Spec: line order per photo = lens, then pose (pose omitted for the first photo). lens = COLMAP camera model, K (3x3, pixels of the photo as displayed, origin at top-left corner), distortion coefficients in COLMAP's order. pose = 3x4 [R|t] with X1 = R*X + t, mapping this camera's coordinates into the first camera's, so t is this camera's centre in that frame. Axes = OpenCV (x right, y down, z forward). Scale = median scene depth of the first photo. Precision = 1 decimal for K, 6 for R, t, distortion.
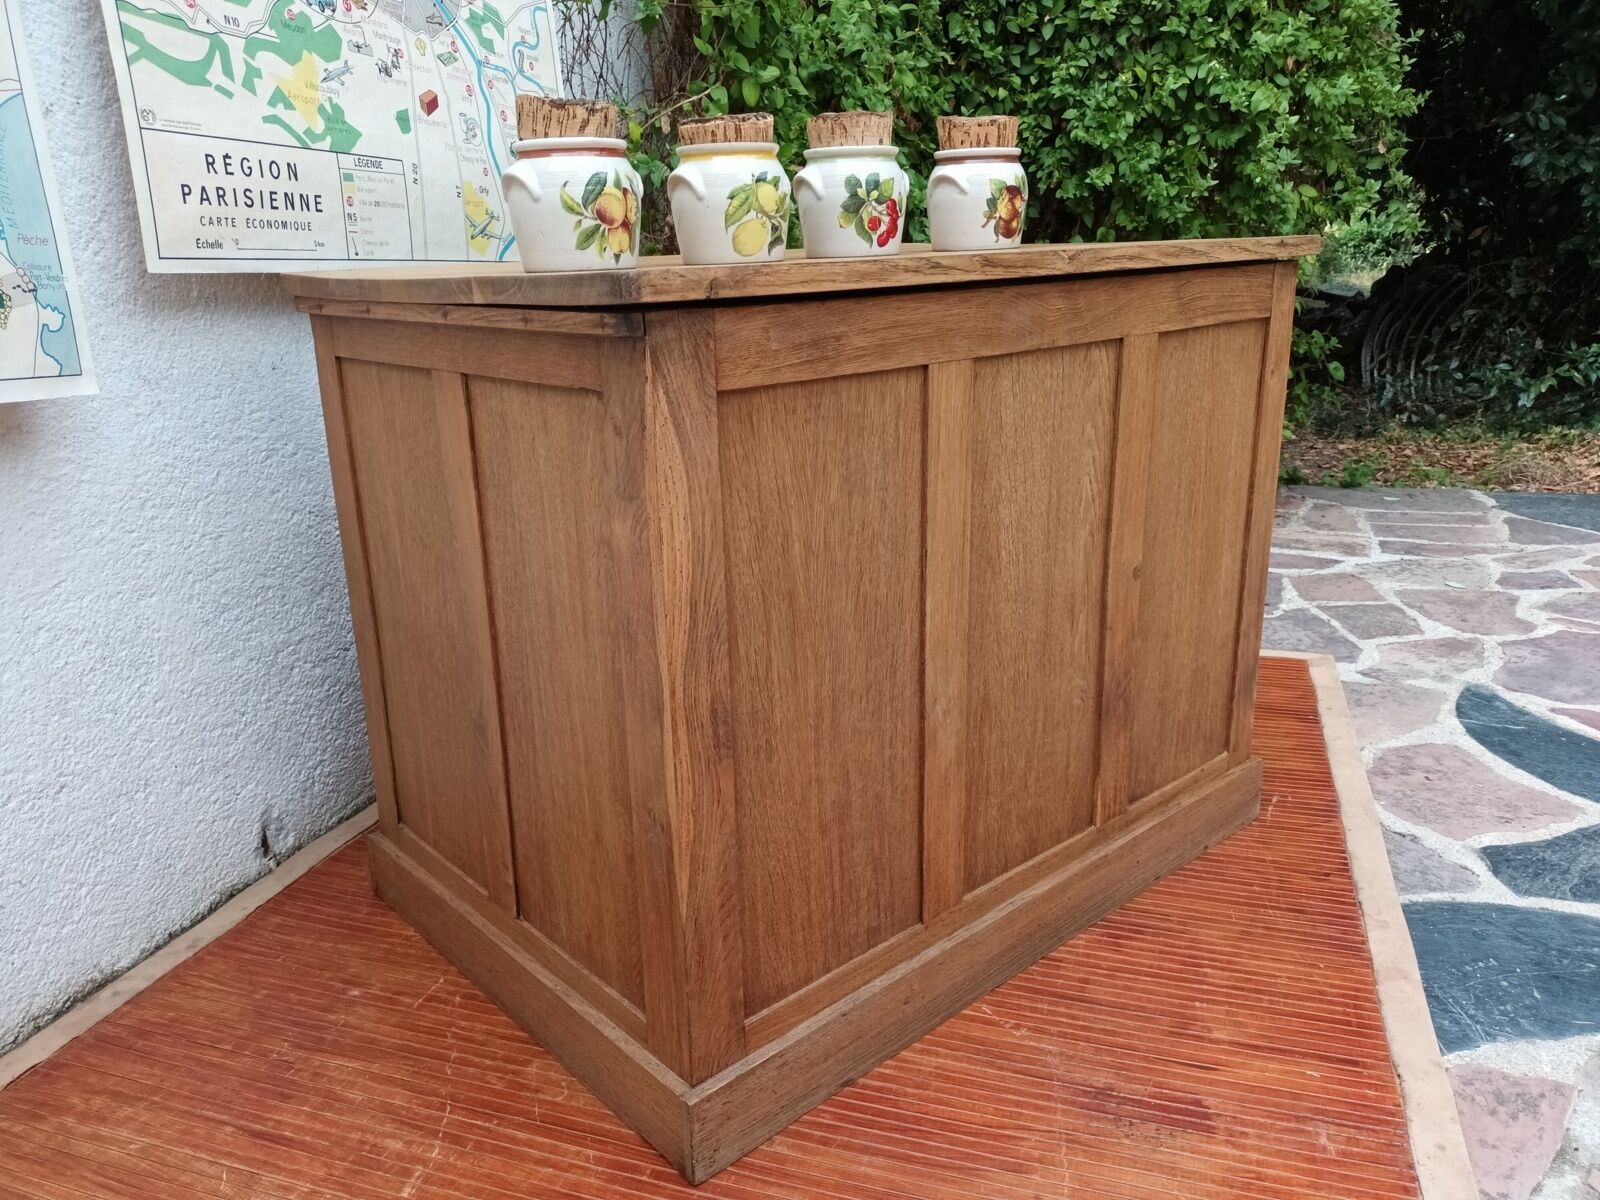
lens RADIAL K [[1194.2, 0, 795.0], [0, 1194.2, 601.2], [0, 0, 1]] dist [0.025685, -0.037585]
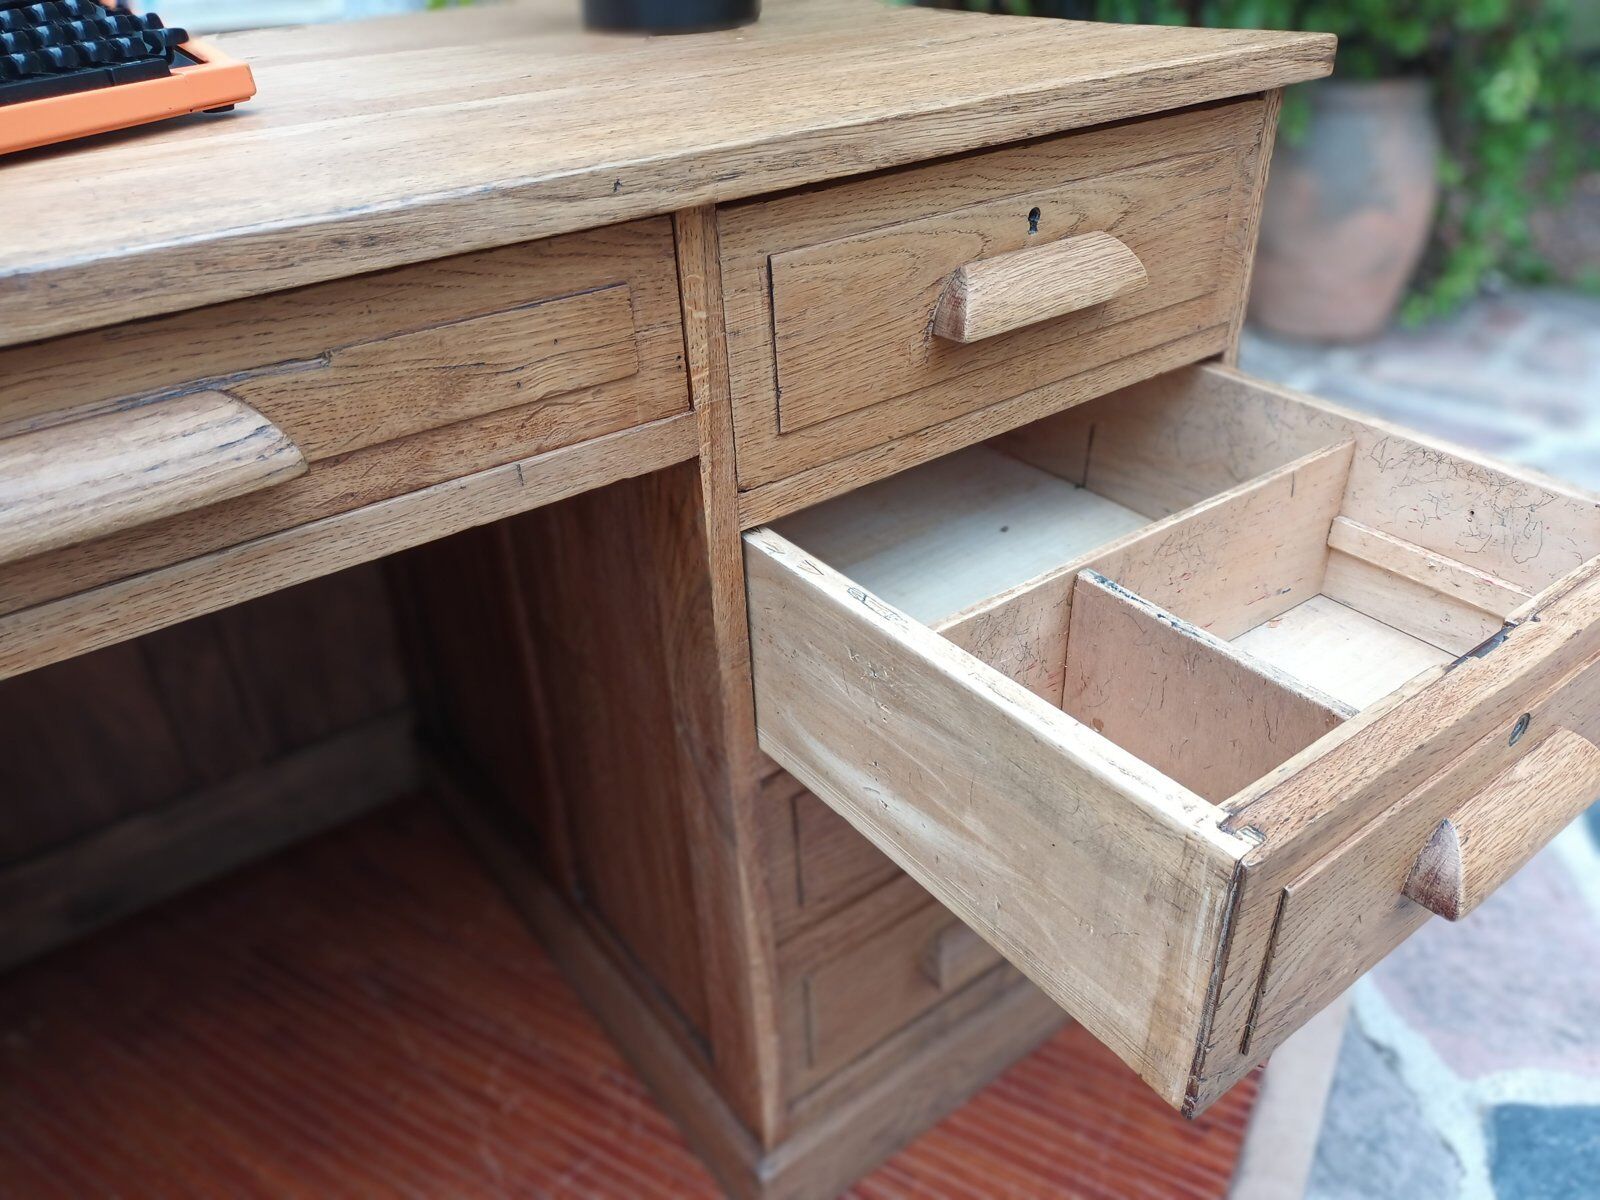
lens RADIAL K [[1202.1, 0, 800.0], [0, 1202.1, 600.0], [0, 0, 1]] dist [0.021953, -0.029507]
pose [[0.979731, 0.100012, -0.173564, 0.350699], [-0.054308, 0.966611, 0.250429, -0.207977], [0.192815, -0.235927, 0.952450, 0.464842]]
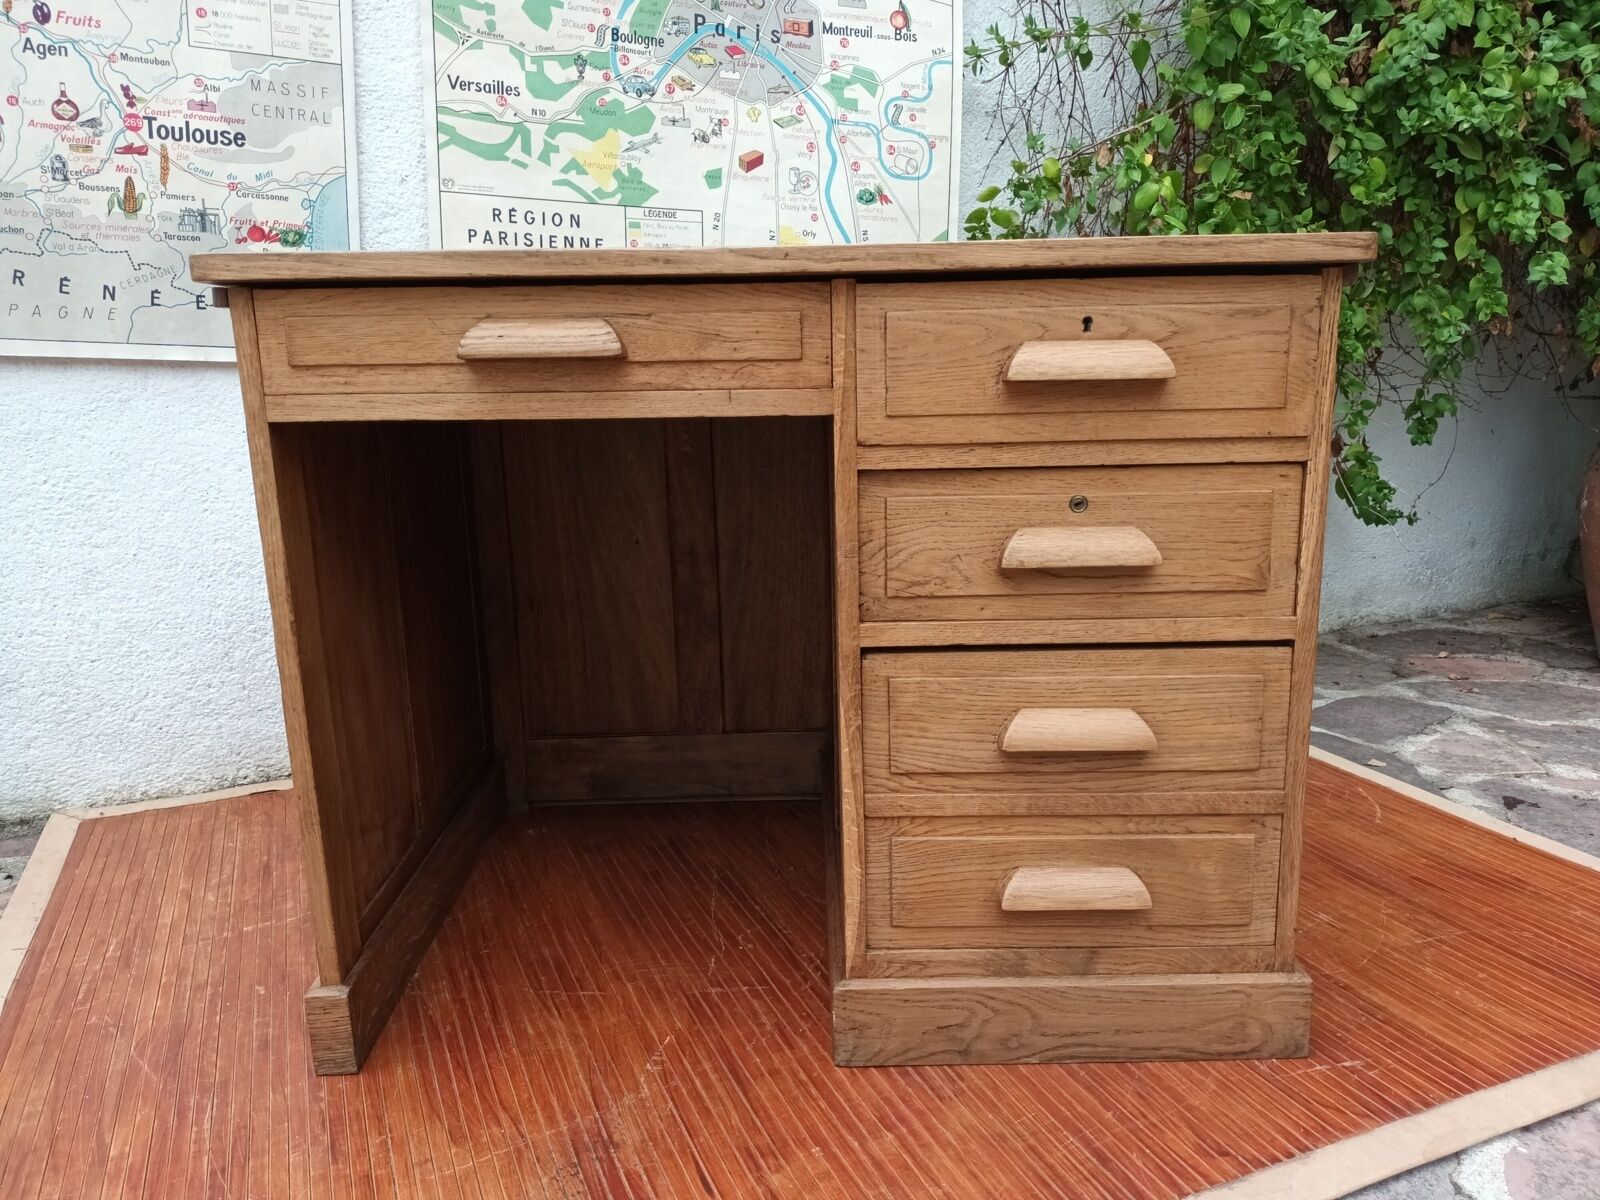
lens RADIAL K [[1194.2, 0, 795.0], [0, 1194.2, 601.2], [0, 0, 1]] dist [0.025685, -0.037585]
pose [[0.662630, 0.182515, -0.726367, 0.799506], [-0.224279, 0.973701, 0.040064, -0.058034], [0.714577, 0.136361, 0.686138, 0.344819]]
